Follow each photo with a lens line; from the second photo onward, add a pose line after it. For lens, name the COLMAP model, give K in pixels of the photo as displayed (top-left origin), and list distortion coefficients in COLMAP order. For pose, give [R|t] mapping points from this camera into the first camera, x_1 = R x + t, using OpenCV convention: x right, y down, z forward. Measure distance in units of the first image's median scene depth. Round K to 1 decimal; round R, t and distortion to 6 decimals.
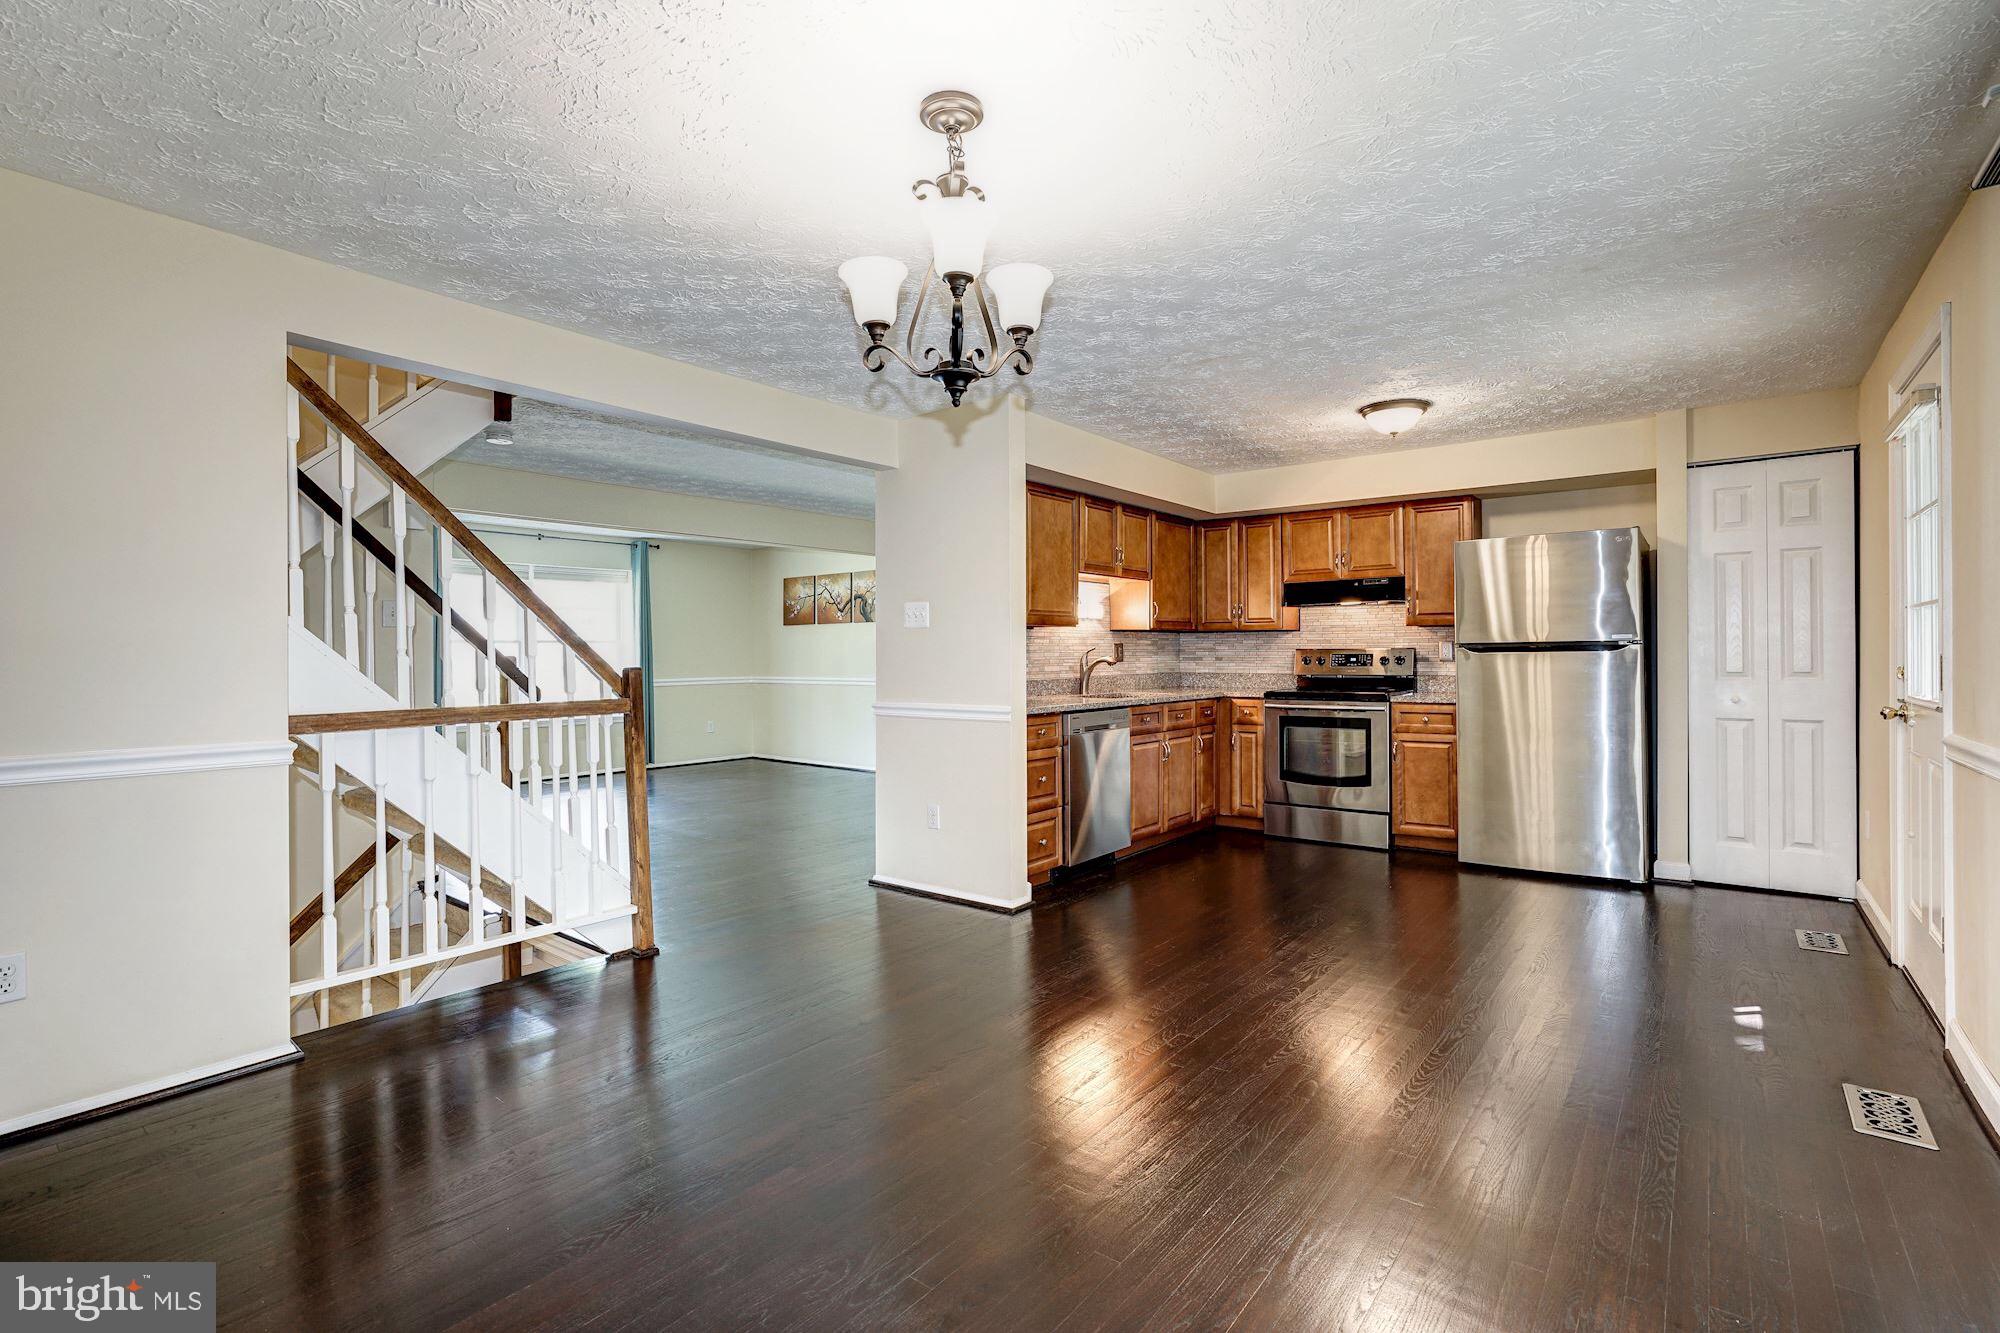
lens RADIAL K [[924.7, 0, 1001.4], [0, 924.7, 656.0], [0, 0, 1]] dist [-0.045455, 0.017915]
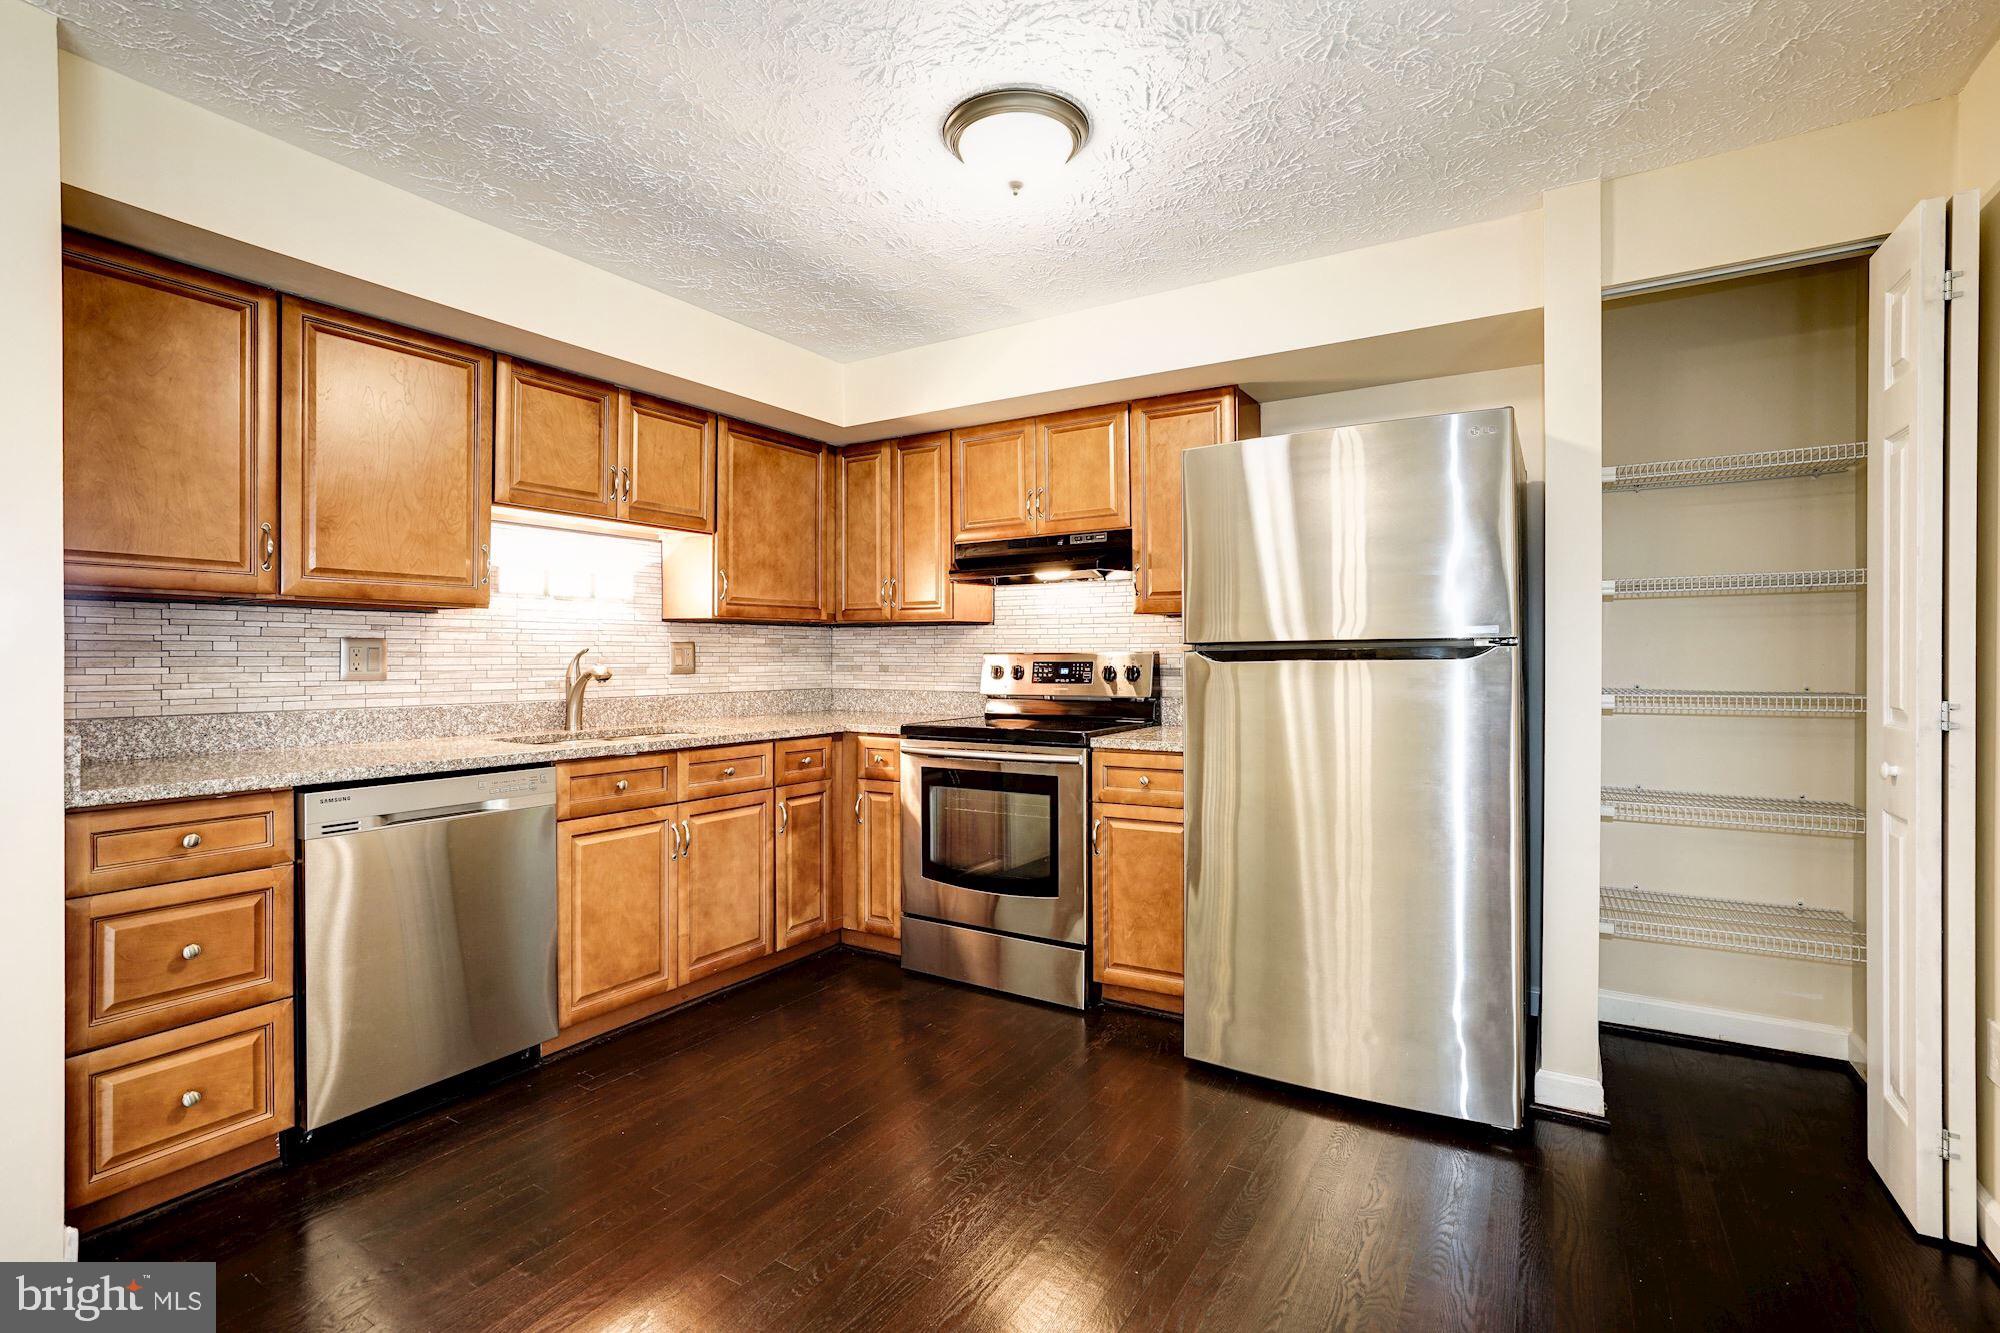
lens RADIAL K [[915.3, 0, 998.1], [0, 915.3, 664.5], [0, 0, 1]] dist [-0.042689, 0.023807]
pose [[0.994932, 0.003524, 0.100486, 0.288214], [-0.004057, 0.999979, 0.005102, -0.003168], [-0.100465, -0.005484, 0.994925, 0.416390]]
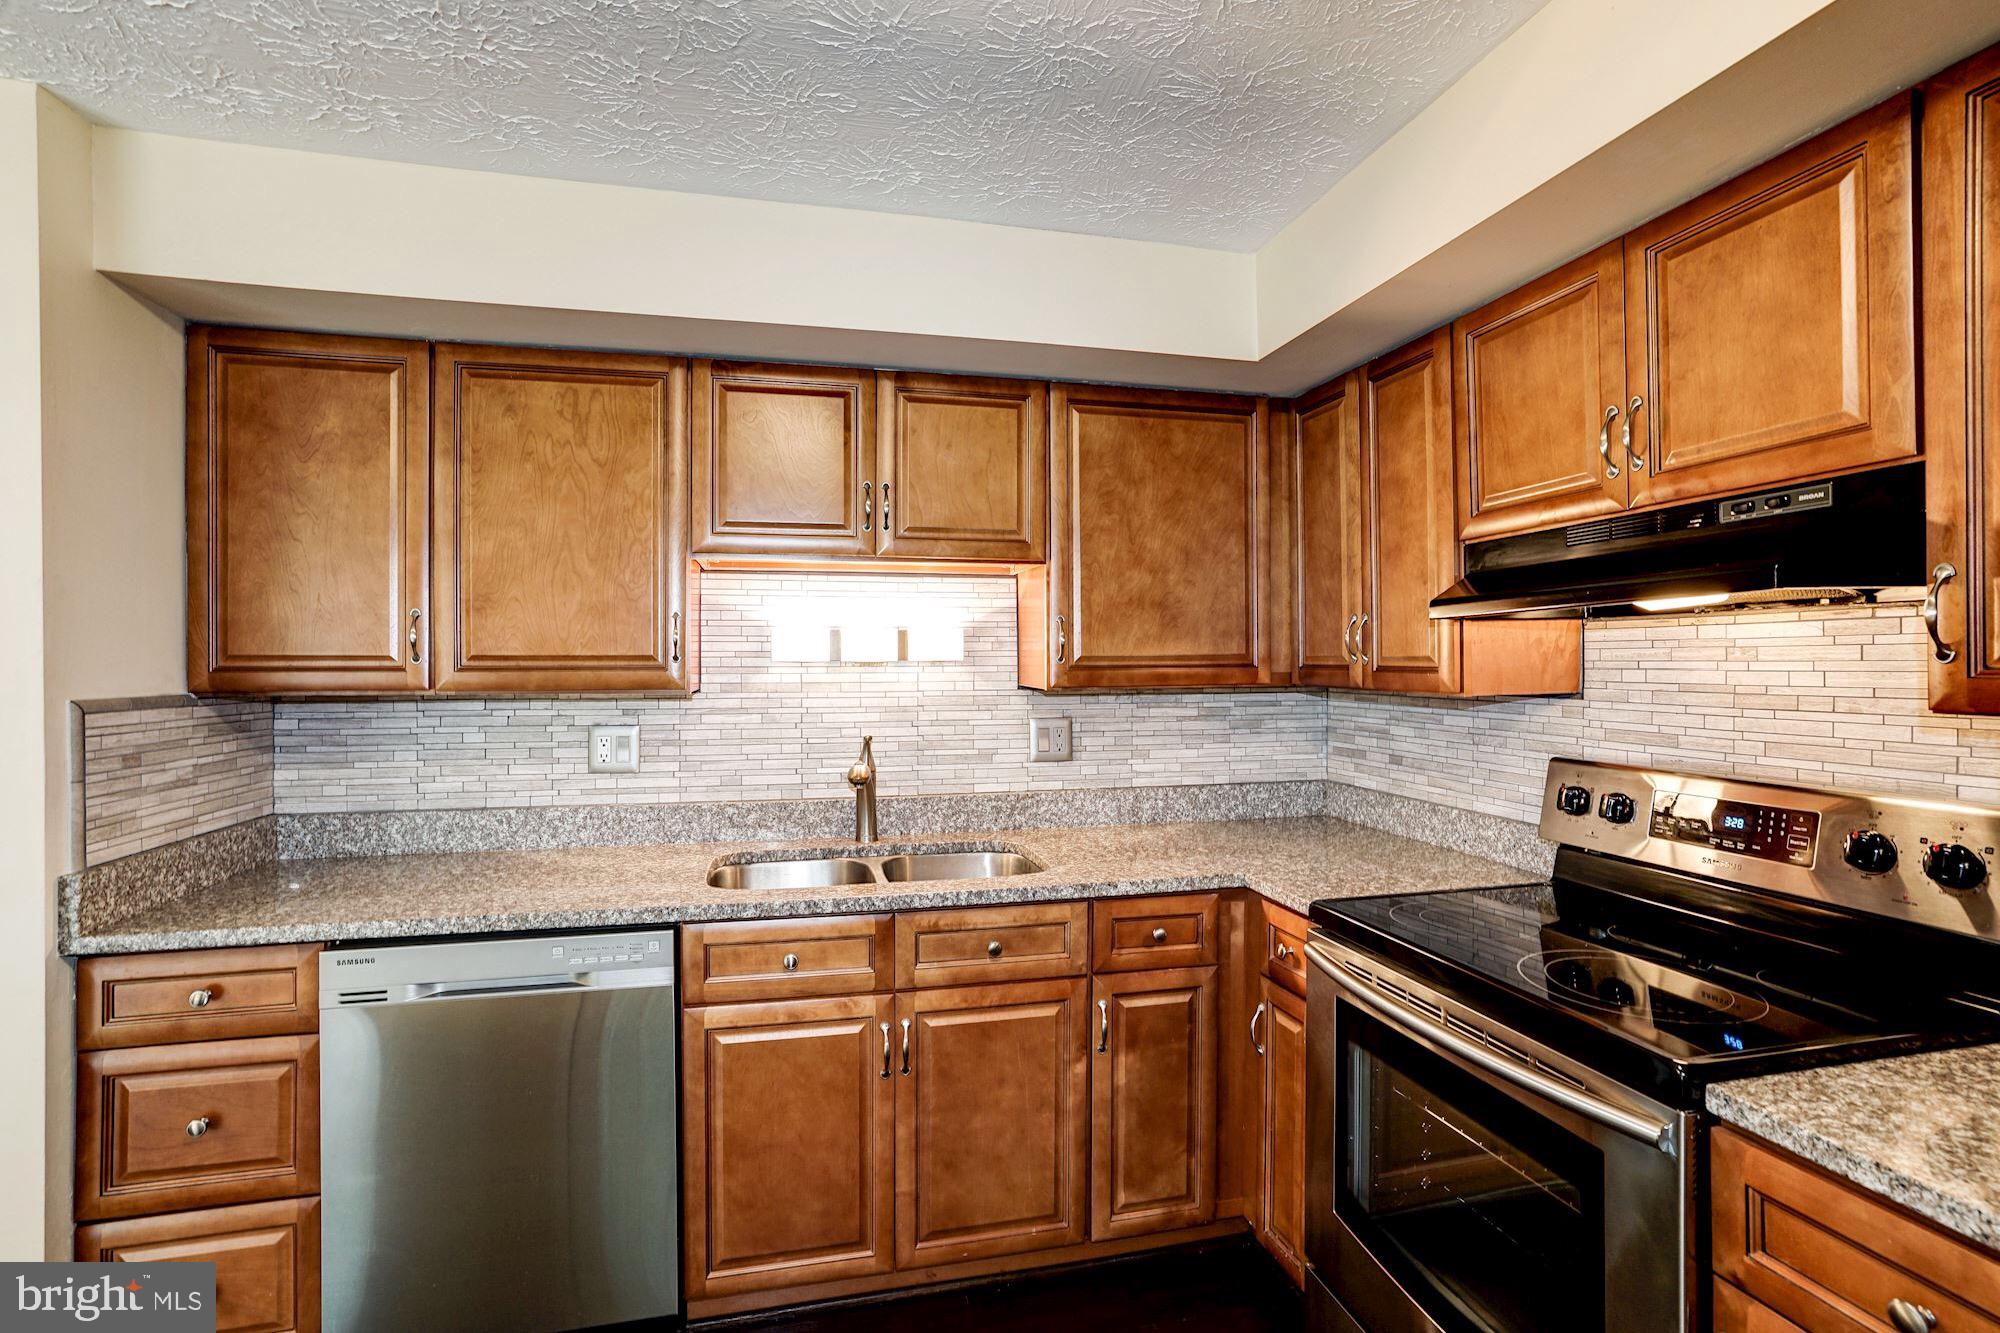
lens RADIAL K [[915.3, 0, 998.1], [0, 915.3, 664.5], [0, 0, 1]] dist [-0.042689, 0.023807]
pose [[0.775791, 0.006658, -0.630955, 0.395328], [-0.005280, 0.999978, 0.004061, -0.041487], [0.630968, 0.000181, 0.775809, 0.701110]]
